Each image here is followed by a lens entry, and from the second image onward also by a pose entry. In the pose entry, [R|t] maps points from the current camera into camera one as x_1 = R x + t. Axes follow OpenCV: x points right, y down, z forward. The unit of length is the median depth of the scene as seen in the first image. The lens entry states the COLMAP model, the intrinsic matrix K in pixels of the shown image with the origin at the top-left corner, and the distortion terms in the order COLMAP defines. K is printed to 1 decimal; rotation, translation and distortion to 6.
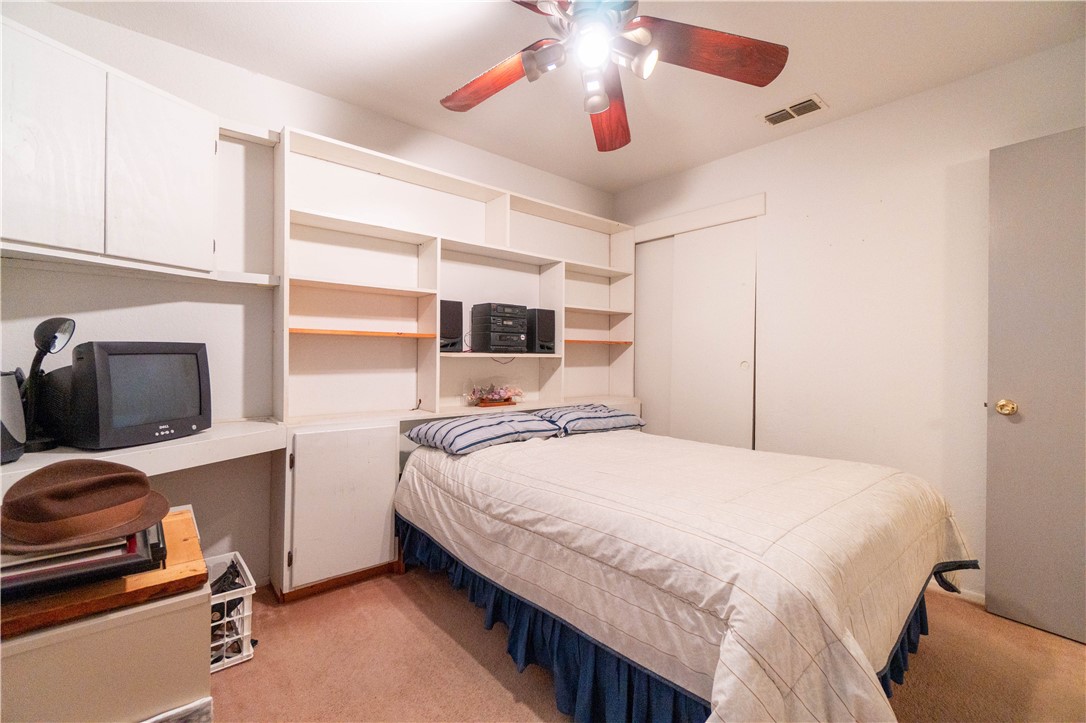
lens RADIAL K [[490.0, 0, 539.9], [0, 490.0, 359.9], [0, 0, 1]] dist [0.001270, -0.000238]
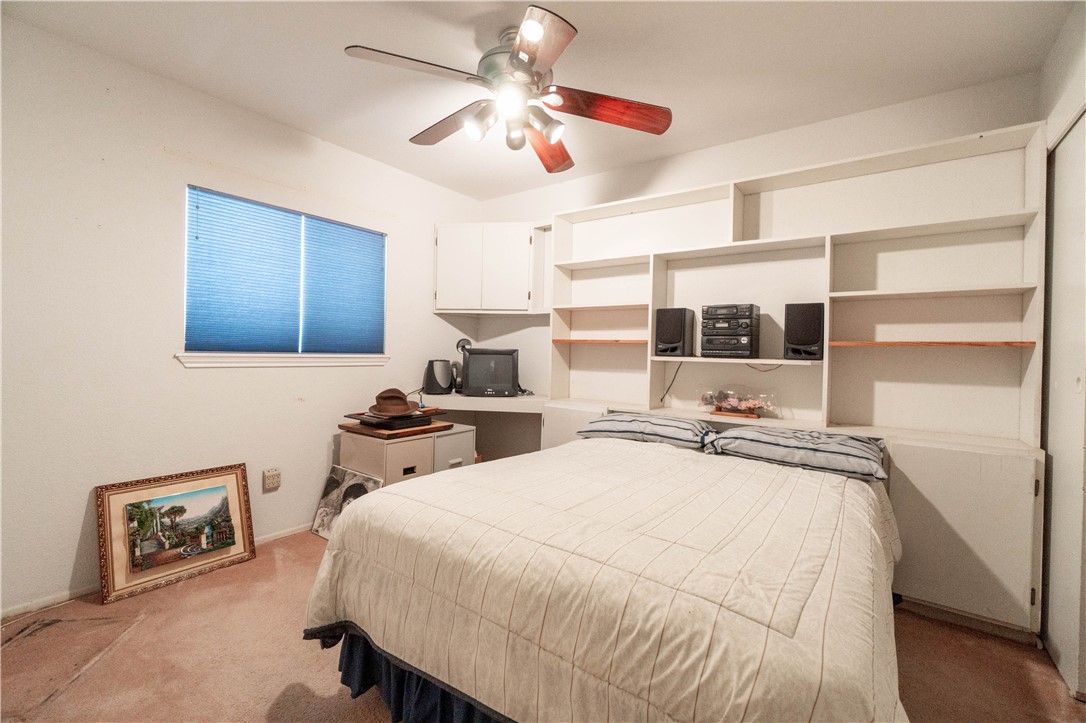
lens RADIAL K [[467.3, 0, 540.5], [0, 467.3, 356.9], [0, 0, 1]] dist [-0.005332, 0.001195]
pose [[0.214998, 0.005509, -0.976599, 0.726911], [-0.033444, 0.999439, -0.001725, -0.002603], [0.976042, 0.033032, 0.215061, 0.480763]]
